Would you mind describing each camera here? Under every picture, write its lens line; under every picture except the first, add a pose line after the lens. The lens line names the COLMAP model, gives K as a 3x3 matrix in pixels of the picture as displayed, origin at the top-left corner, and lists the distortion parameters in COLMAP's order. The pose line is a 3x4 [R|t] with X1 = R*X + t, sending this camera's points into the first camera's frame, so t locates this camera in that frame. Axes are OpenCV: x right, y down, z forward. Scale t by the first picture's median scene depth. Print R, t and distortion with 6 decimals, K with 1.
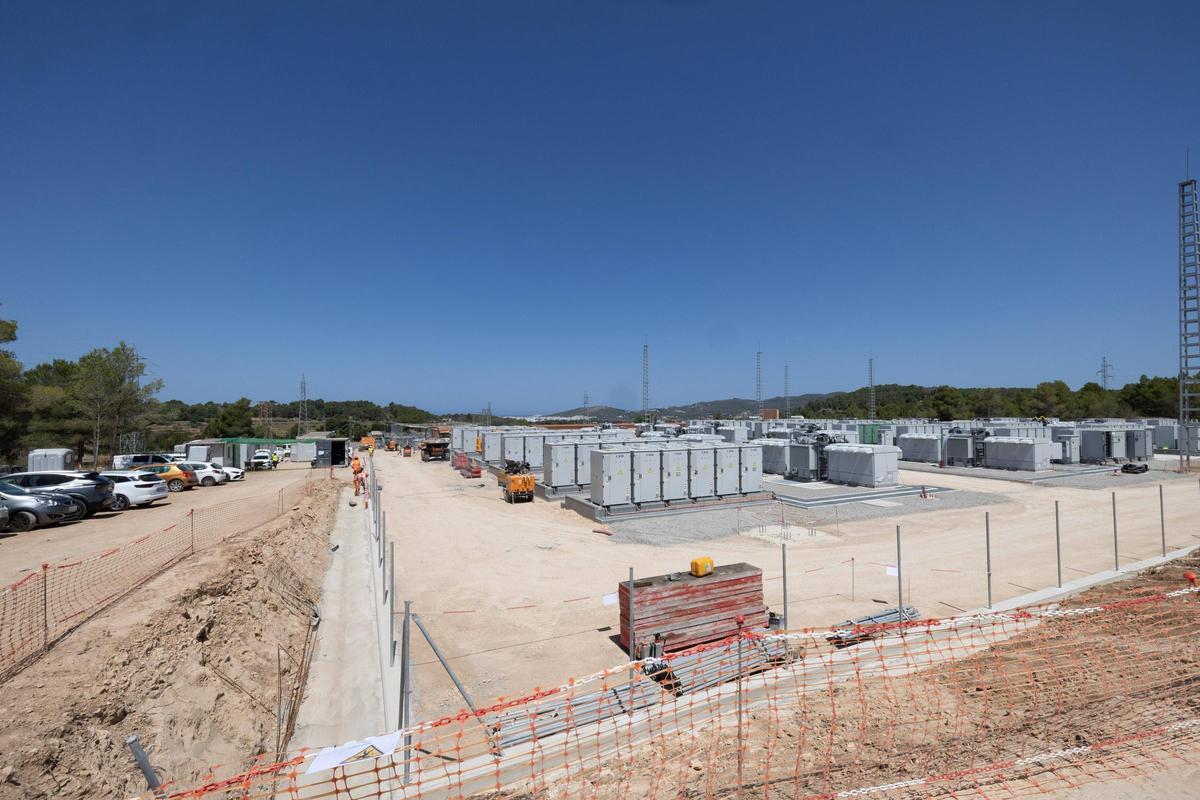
lens RADIAL K [[500.1, 0, 600.1], [0, 500.1, 396.8], [0, 0, 1]] dist [0.001039, 0.000887]
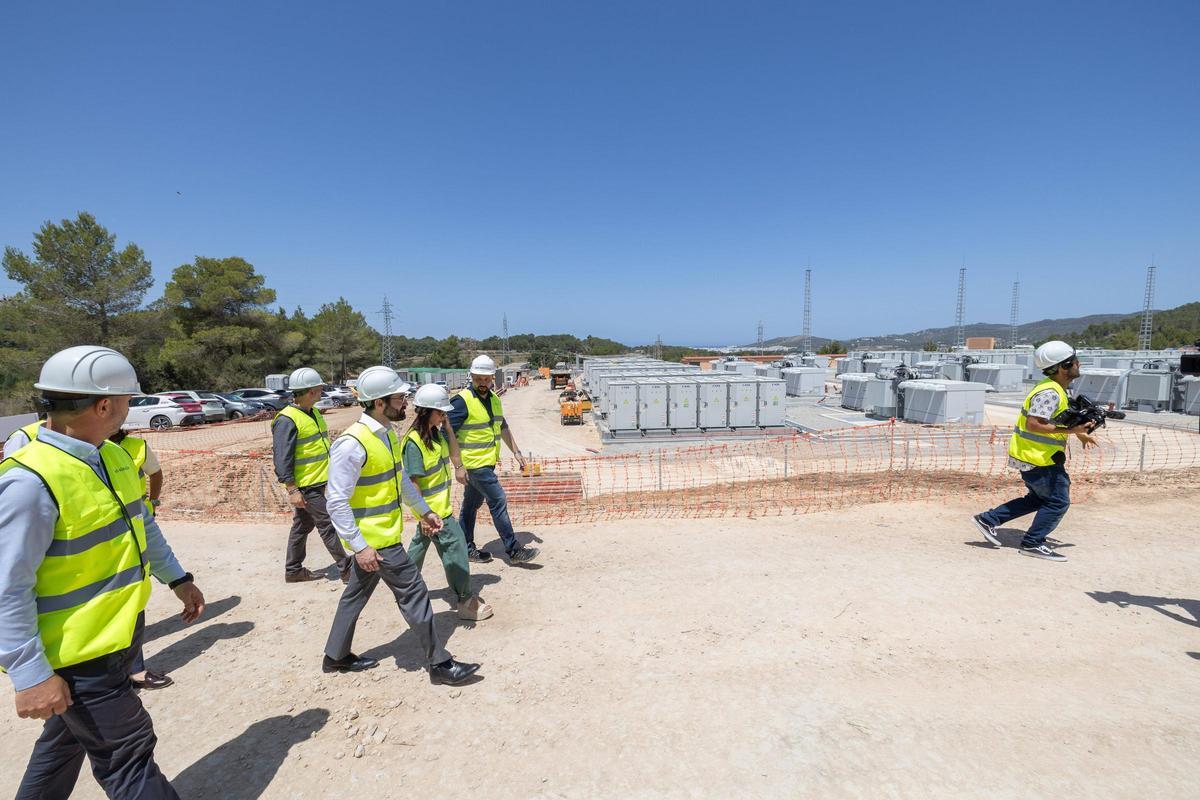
lens RADIAL K [[501.7, 0, 598.0], [0, 501.7, 396.1], [0, 0, 1]] dist [0.000514, 0.000373]
pose [[0.926627, 0.028271, -0.374918, 0.198465], [0.022709, 0.991140, 0.130864, -0.005226], [0.375296, -0.129776, 0.917775, -0.028831]]
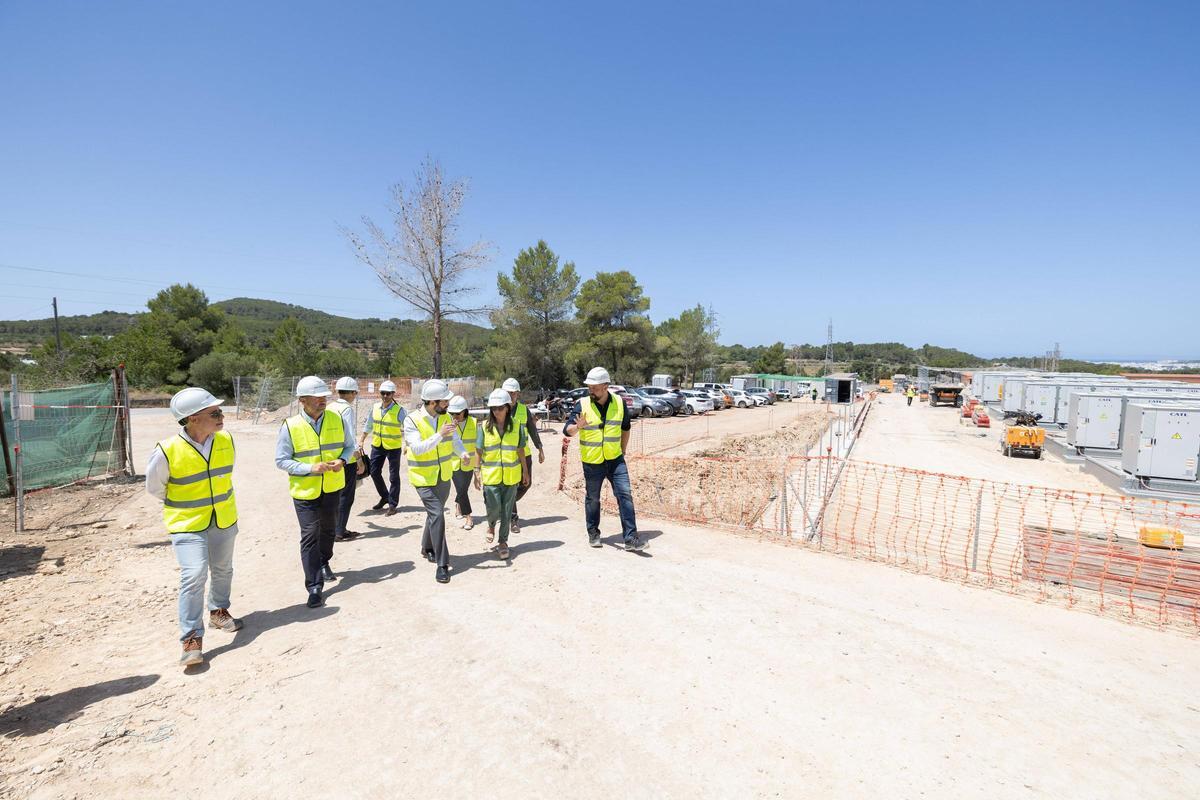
lens RADIAL K [[501.7, 0, 601.8], [0, 501.7, 399.7], [0, 0, 1]] dist [0.000514, 0.000373]
pose [[0.566730, 0.078810, -0.820126, 0.079384], [0.020331, 0.993774, 0.109546, 0.000070], [0.823653, -0.078757, 0.561599, -0.050284]]
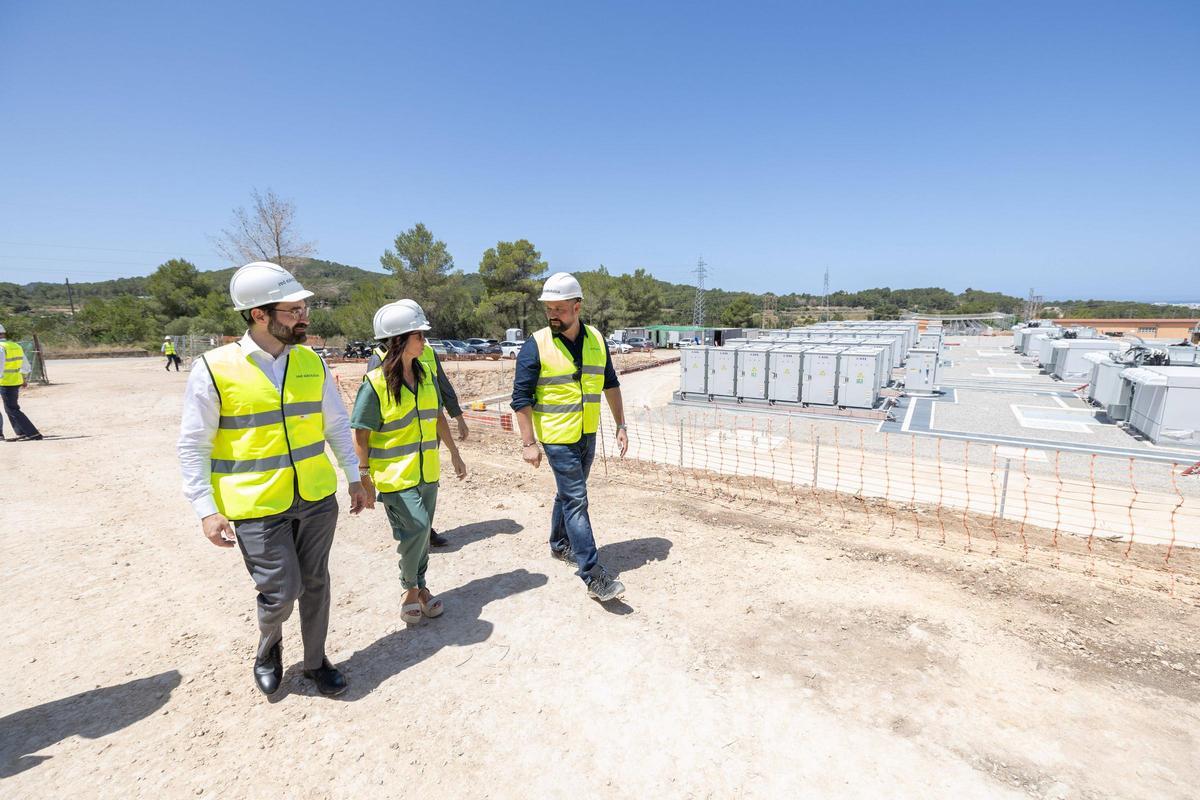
lens RADIAL K [[500.1, 0, 599.5], [0, 500.1, 400.6], [0, 0, 1]] dist [0.001039, 0.000887]
pose [[0.507803, 0.156191, -0.847196, 0.451237], [0.039383, 0.978189, 0.203947, -0.007559], [0.860572, -0.136930, 0.490576, 0.111571]]
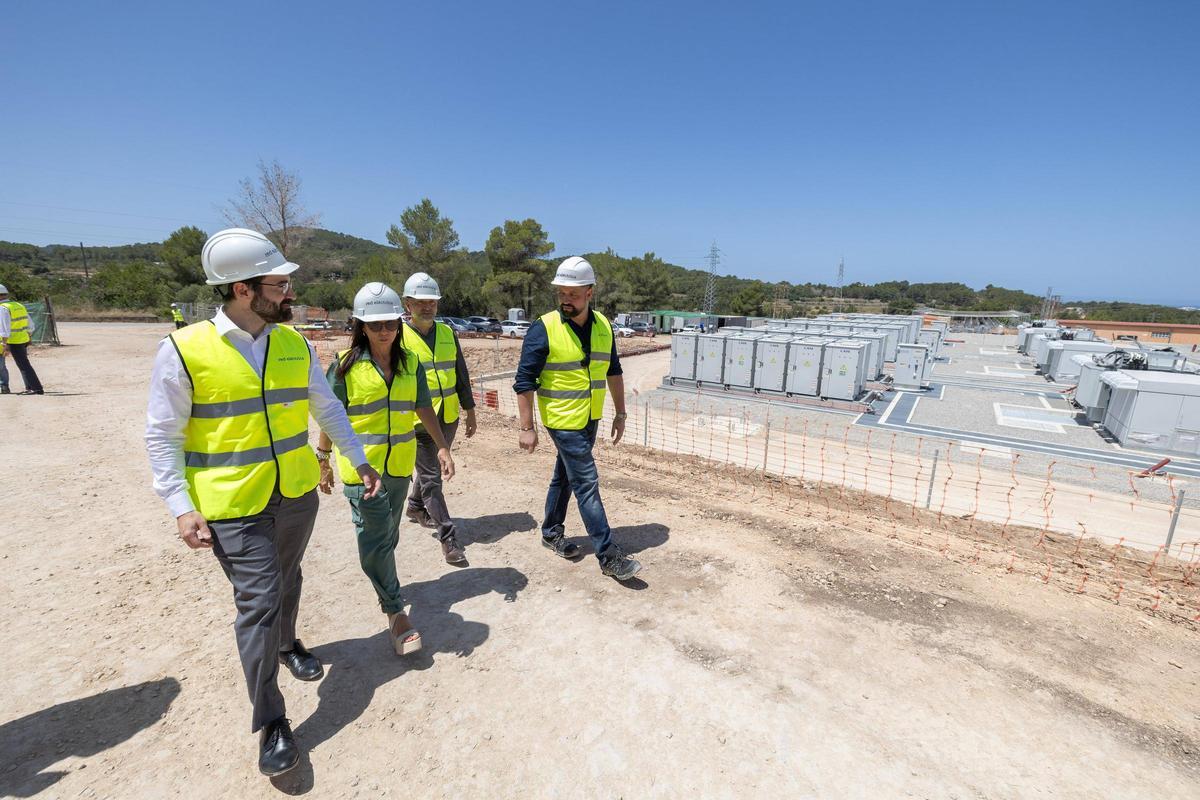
lens RADIAL K [[500.1, 0, 599.2], [0, 500.1, 403.0], [0, 0, 1]] dist [0.001039, 0.000887]
pose [[0.485438, 0.208775, -0.848977, 0.473300], [0.003323, 0.970621, 0.240589, -0.008213], [0.874265, -0.119612, 0.470483, 0.123897]]
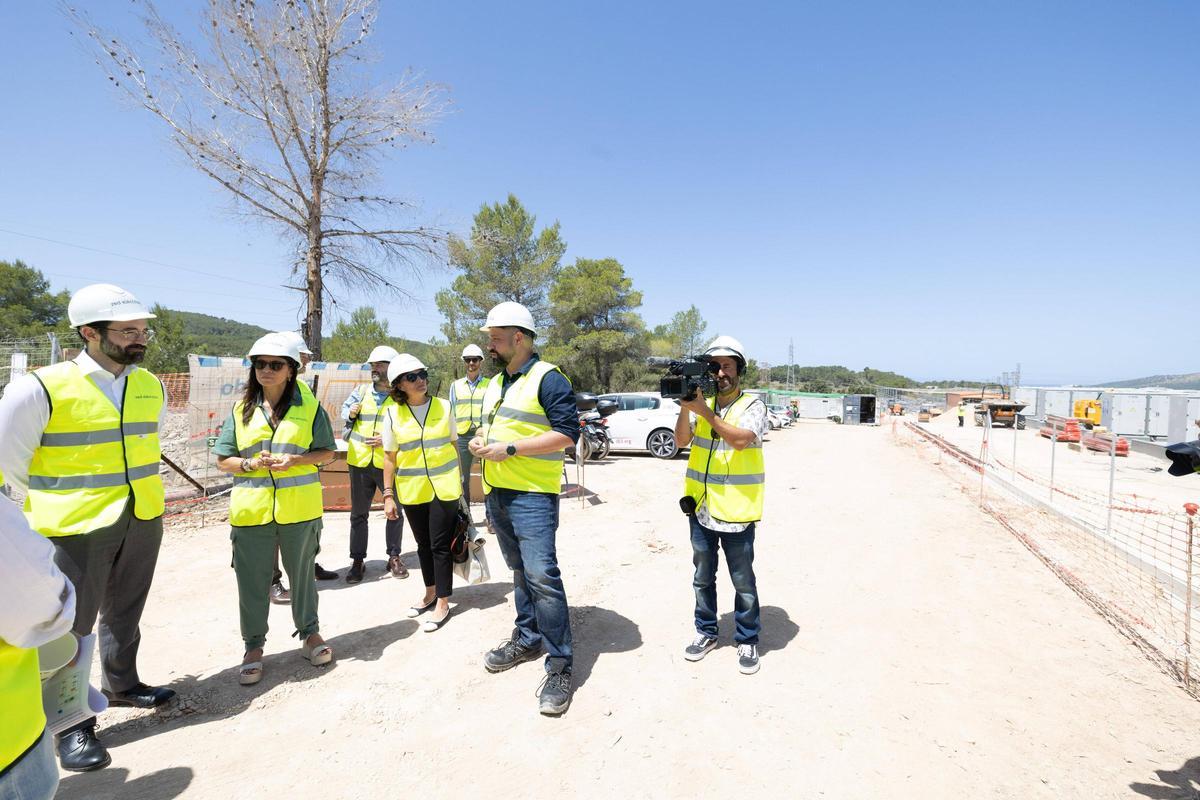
lens RADIAL K [[501.7, 0, 601.2], [0, 501.7, 399.1], [0, 0, 1]] dist [0.000514, 0.000373]
pose [[0.640157, 0.047530, -0.766773, -0.144052], [0.008601, 0.997578, 0.069017, 0.027547], [0.768196, -0.050777, 0.638198, 0.044562]]
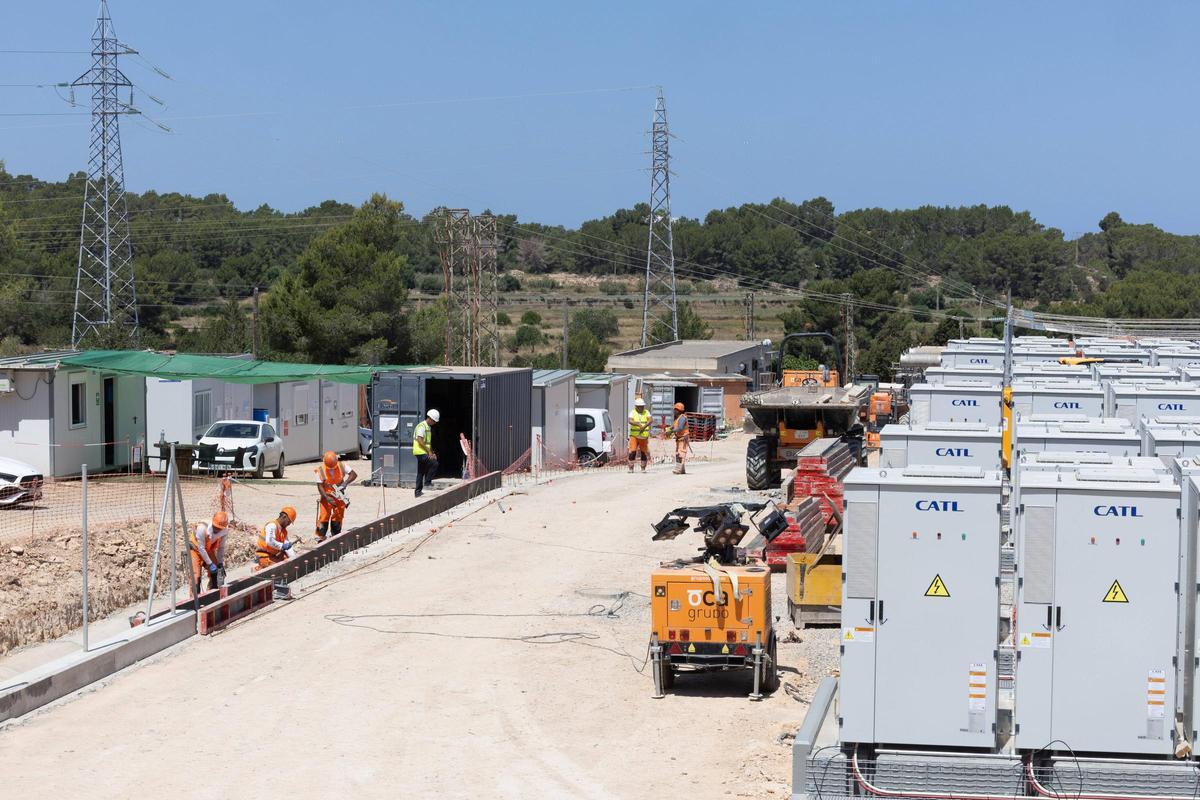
lens RADIAL K [[2507.5, 0, 598.3], [0, 2507.5, 401.0], [0, 0, 1]] dist [-0.079982, 0.000000]
pose [[0.821595, 0.045954, -0.568217, 0.237611], [0.002700, 0.996421, 0.084487, -0.002488], [0.570066, -0.070948, 0.818530, 0.061717]]
